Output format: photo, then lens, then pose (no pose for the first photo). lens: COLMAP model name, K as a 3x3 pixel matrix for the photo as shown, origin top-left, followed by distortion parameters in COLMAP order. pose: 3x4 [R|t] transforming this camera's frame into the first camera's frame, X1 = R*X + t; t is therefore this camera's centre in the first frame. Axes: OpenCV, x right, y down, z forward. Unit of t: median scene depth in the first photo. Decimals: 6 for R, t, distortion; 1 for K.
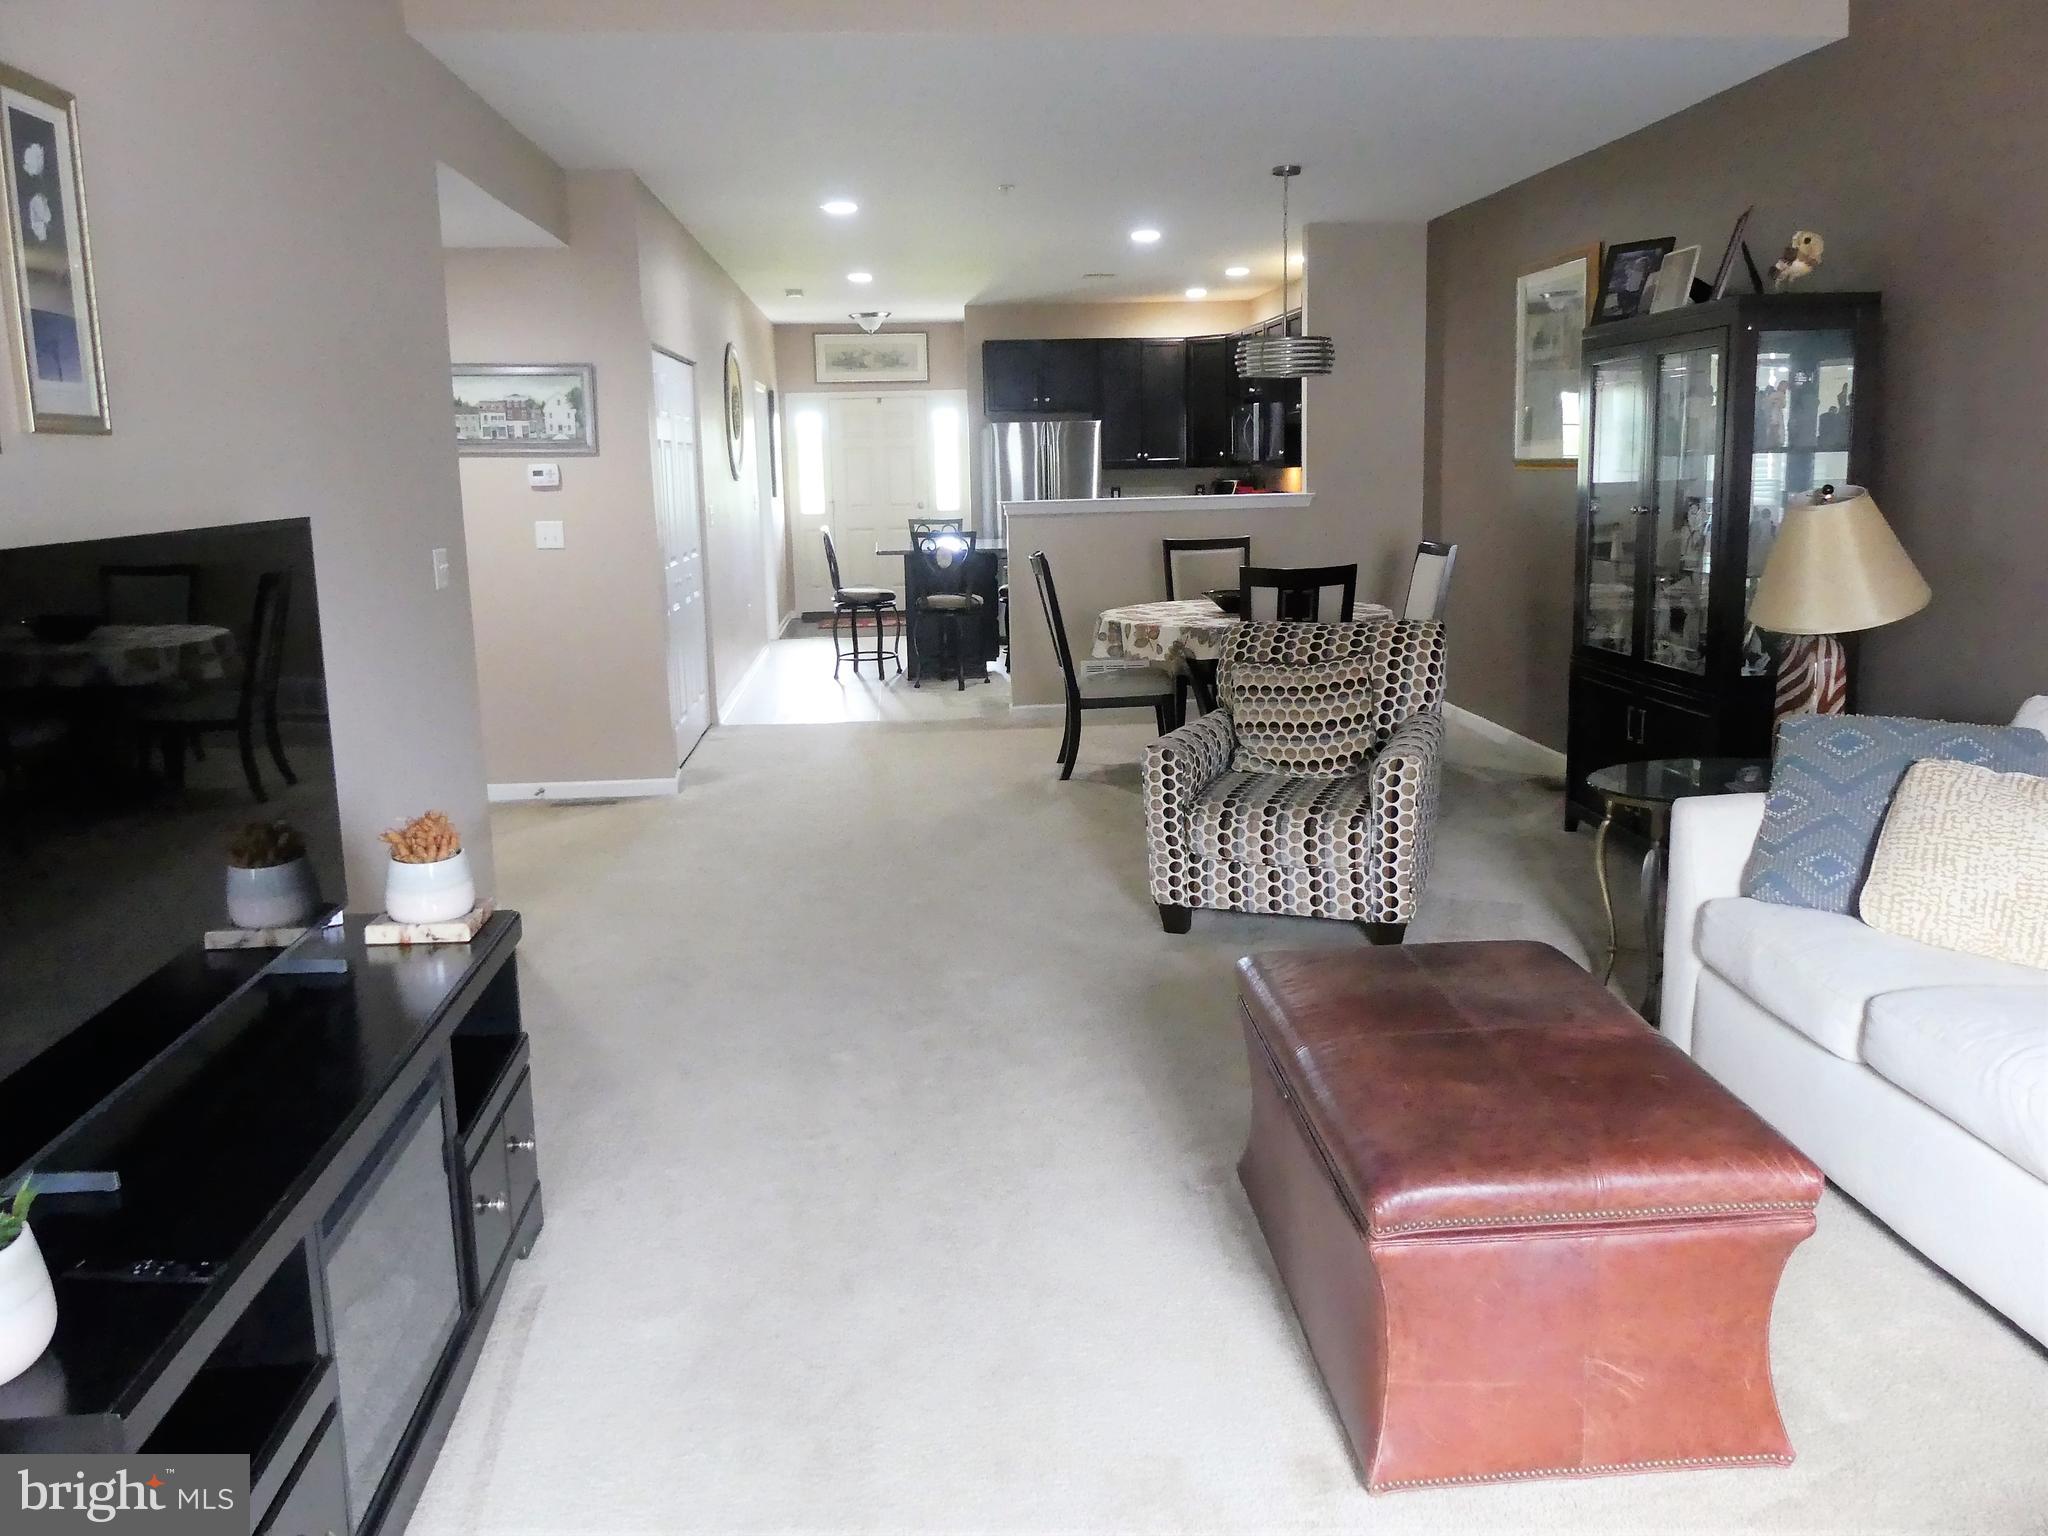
lens RADIAL K [[1573.3, 0, 1024.0], [0, 1573.3, 768.0], [0, 0, 1]] dist [-0.004640, -0.005263]
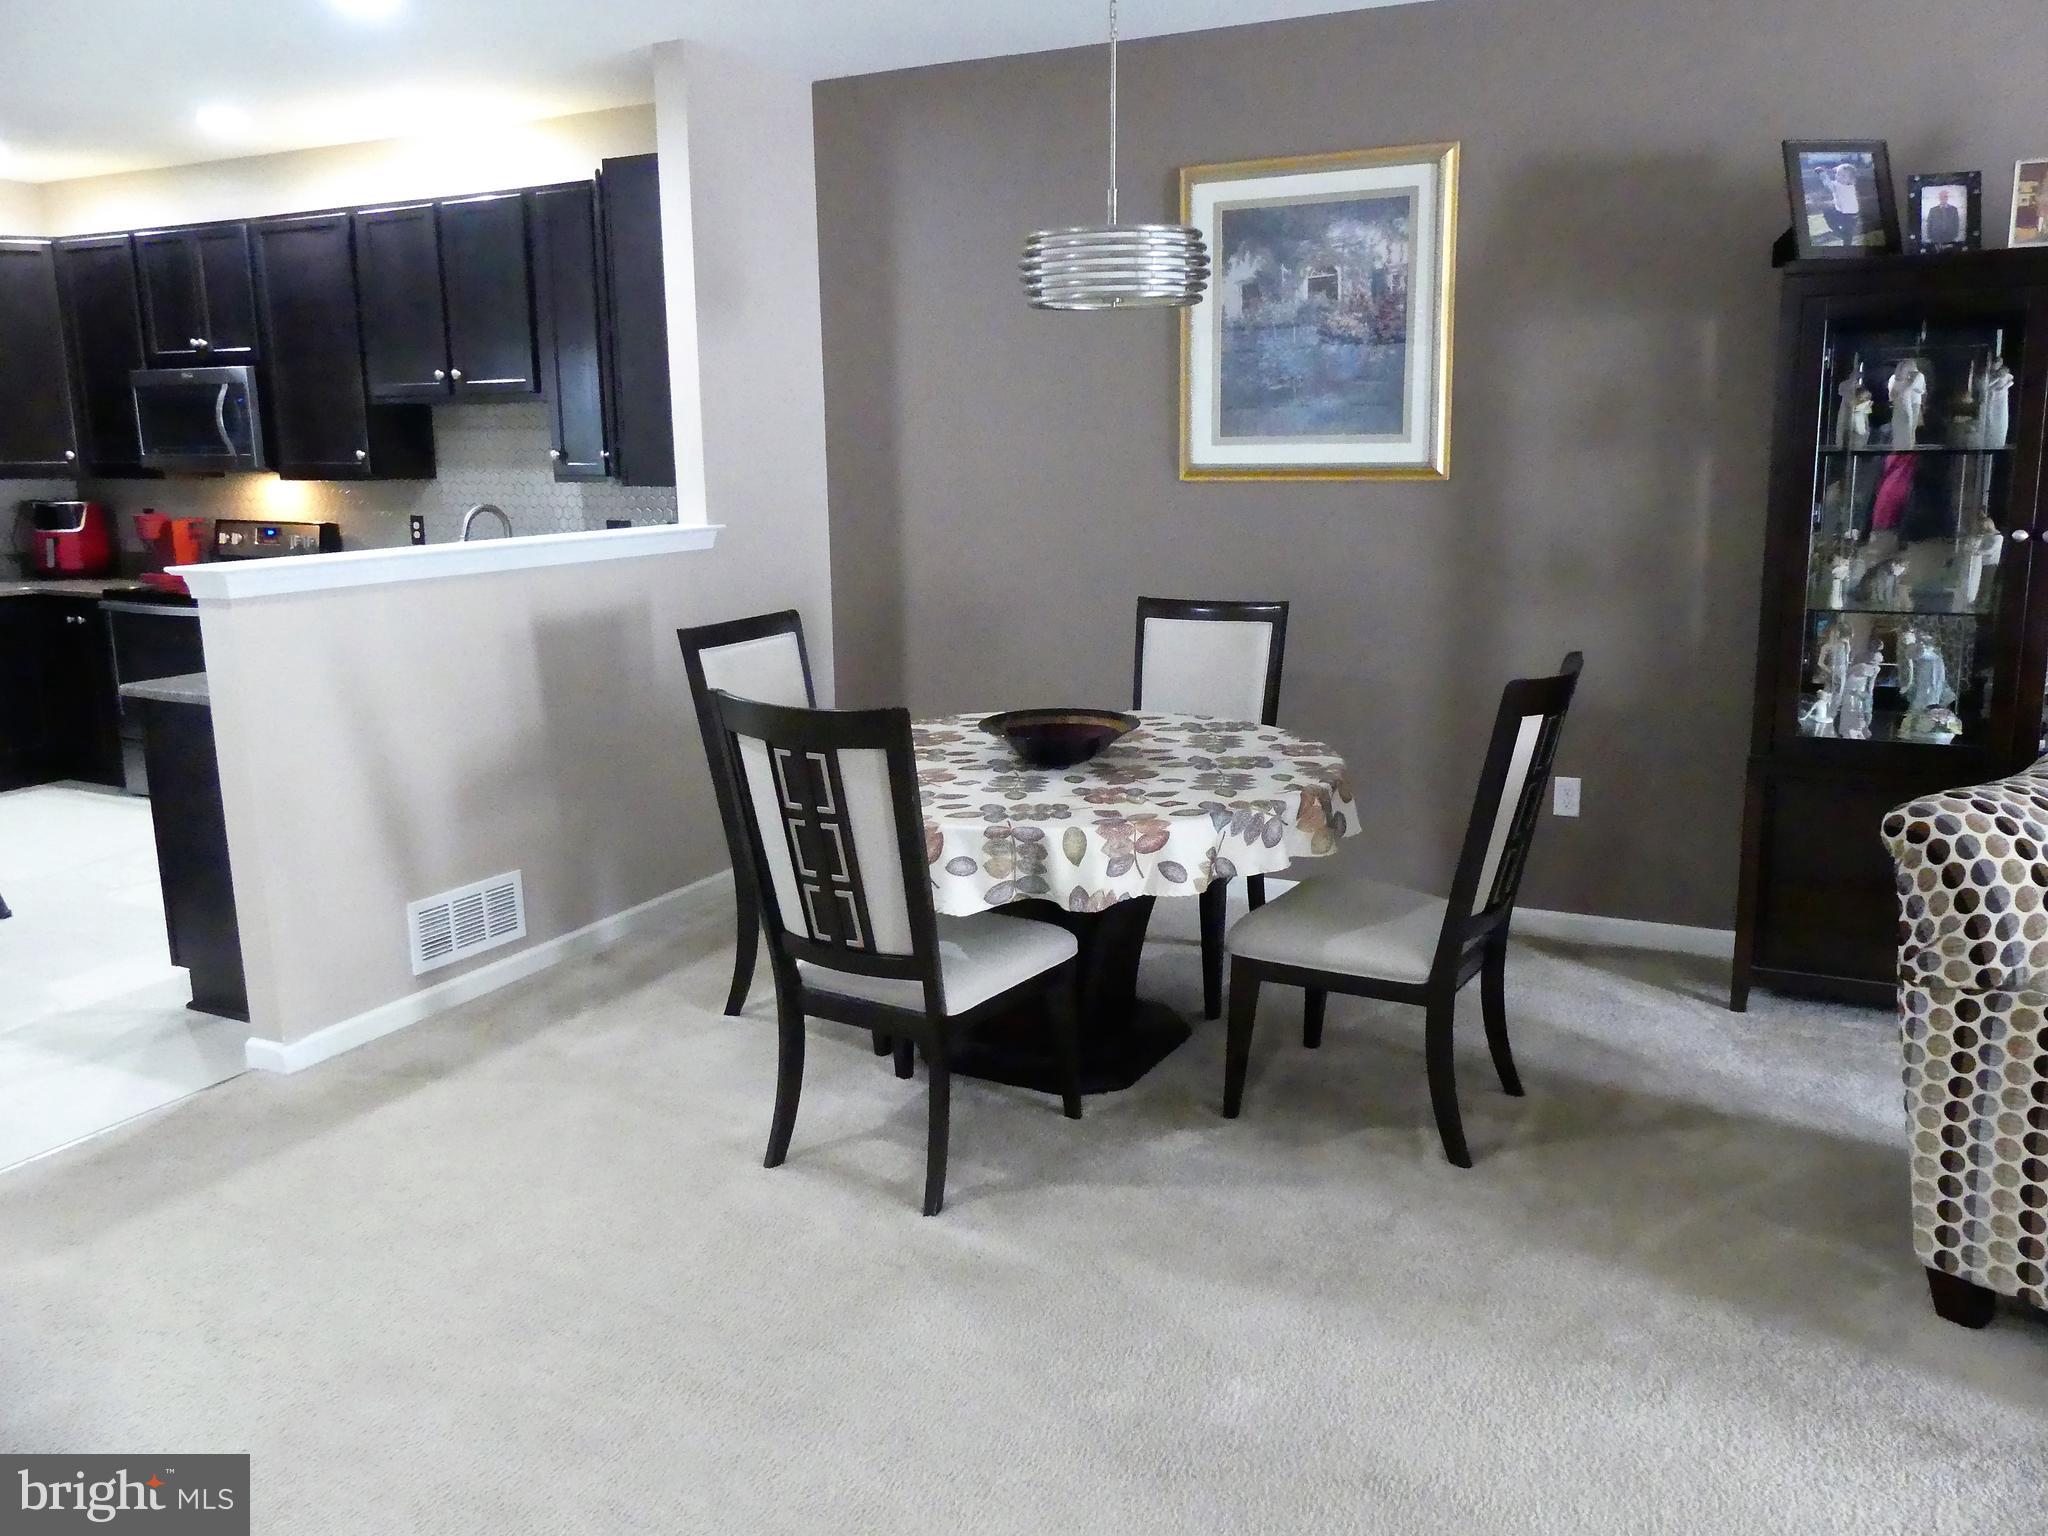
lens RADIAL K [[1546.2, 0, 1024.0], [0, 1546.2, 768.0], [0, 0, 1]] dist [-0.041338, 0.064316]
pose [[0.533097, -0.158161, 0.831139, -0.154740], [0.157997, 0.983700, 0.085853, -0.079407], [-0.831170, 0.085550, 0.549397, 0.407673]]
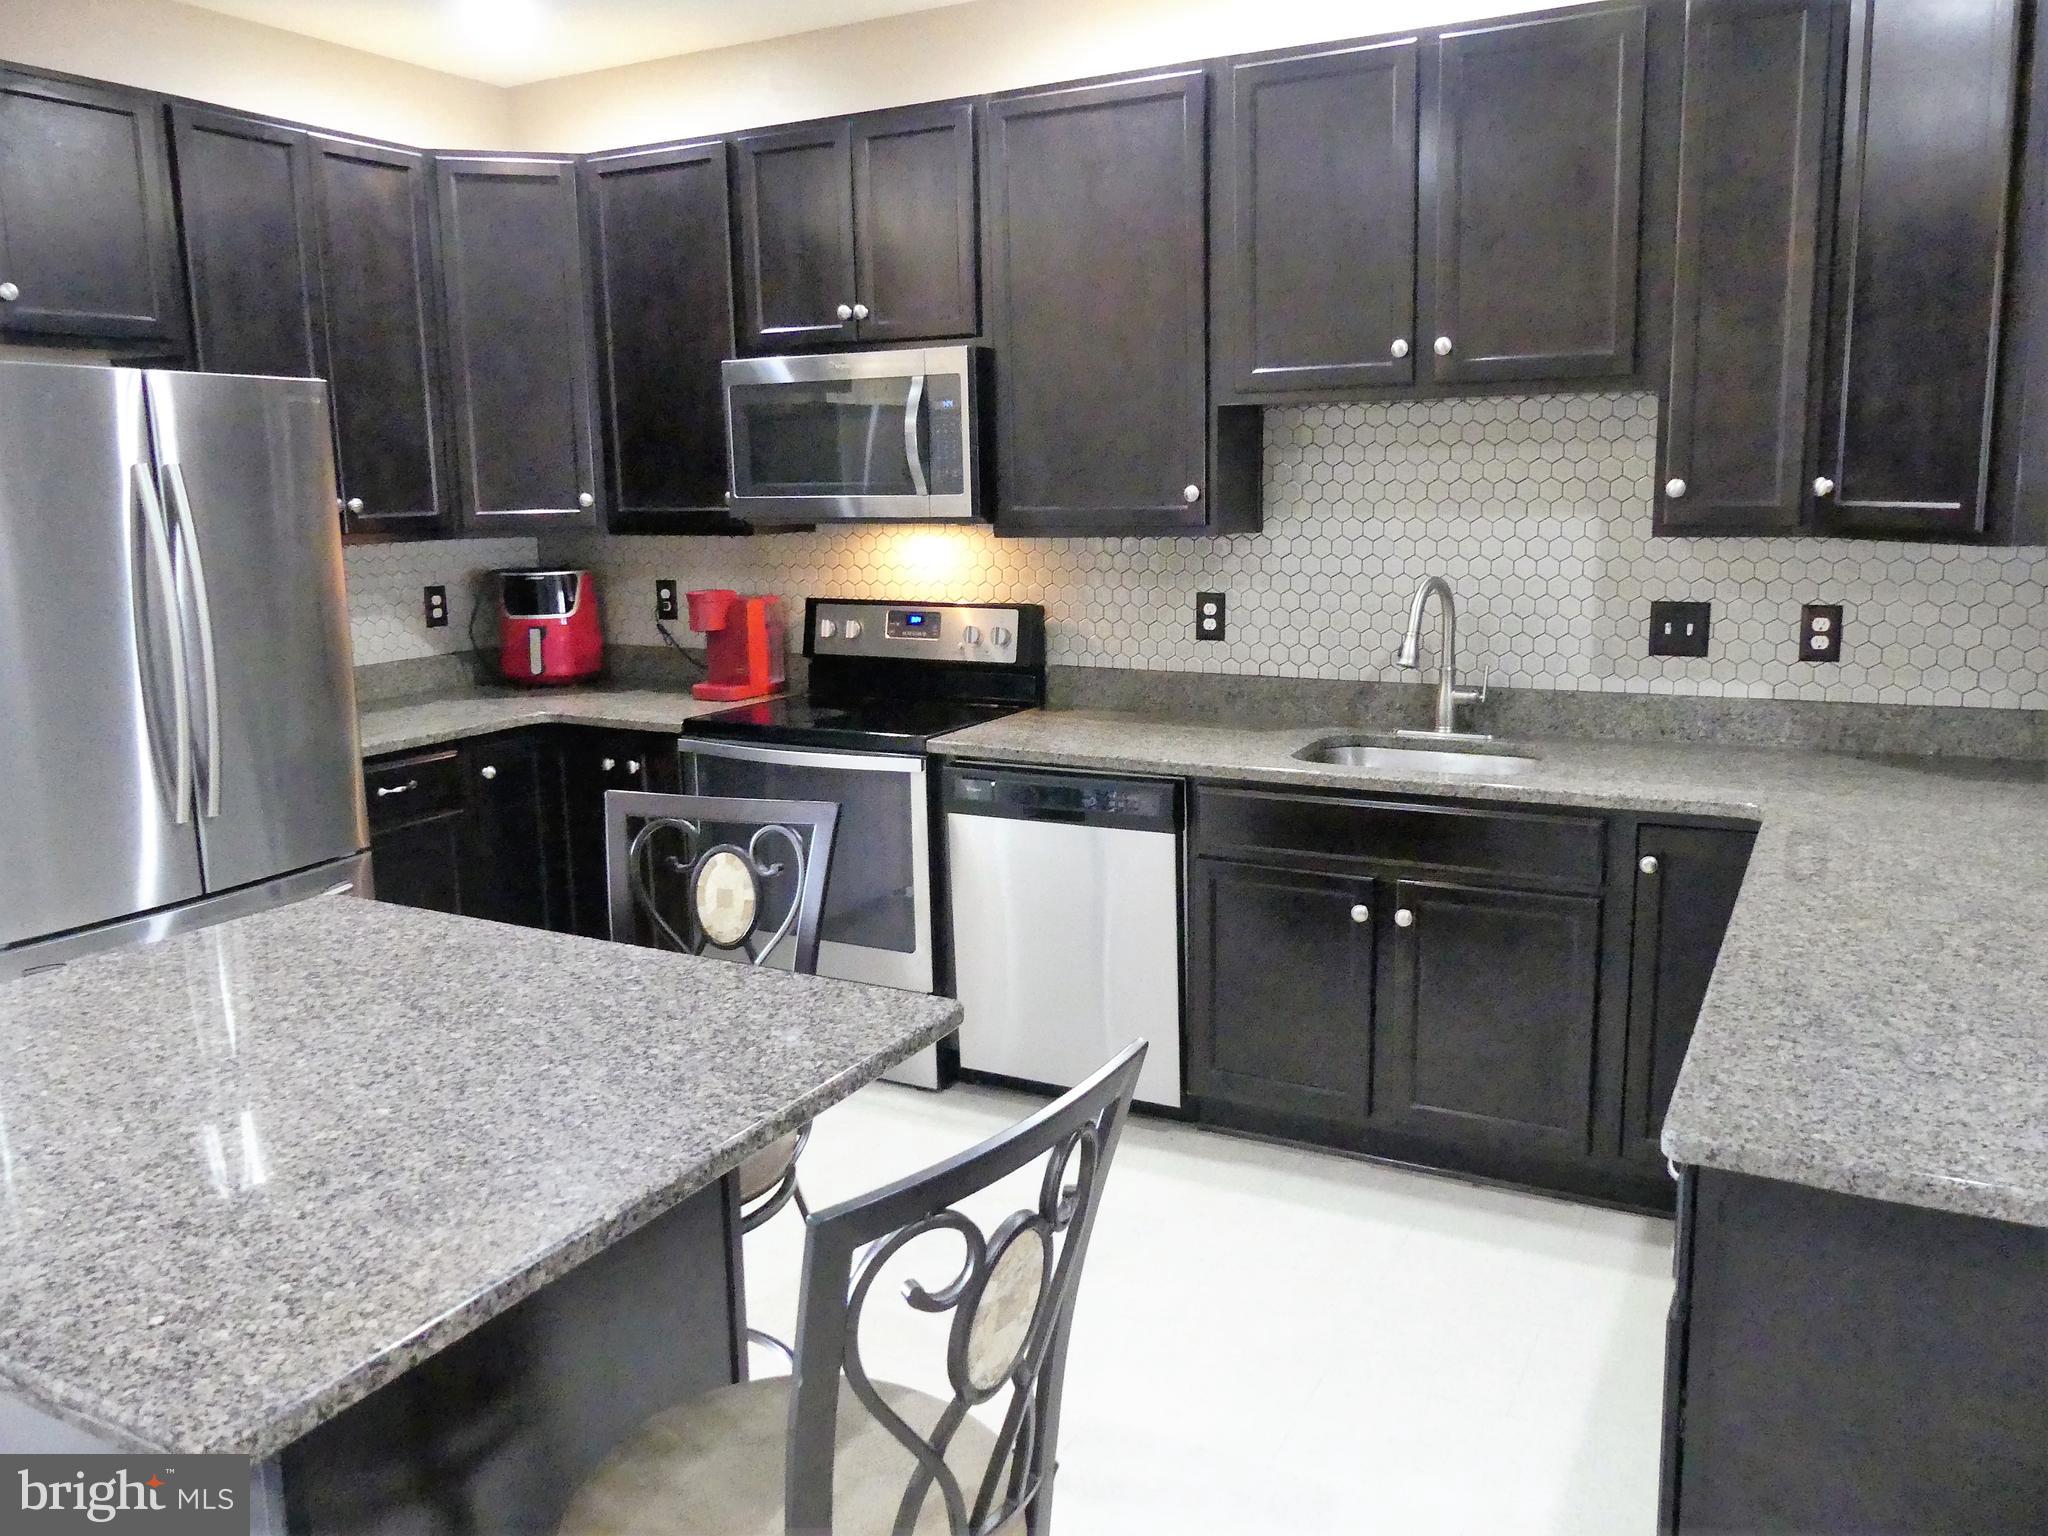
lens RADIAL K [[1557.2, 0, 1031.8], [0, 1557.2, 767.2], [0, 0, 1]] dist [-0.001639, -0.008256]
pose [[0.546296, -0.144622, 0.825012, -0.108700], [0.168587, 0.983808, 0.060826, -0.137137], [-0.820451, 0.105857, 0.561832, 0.690262]]
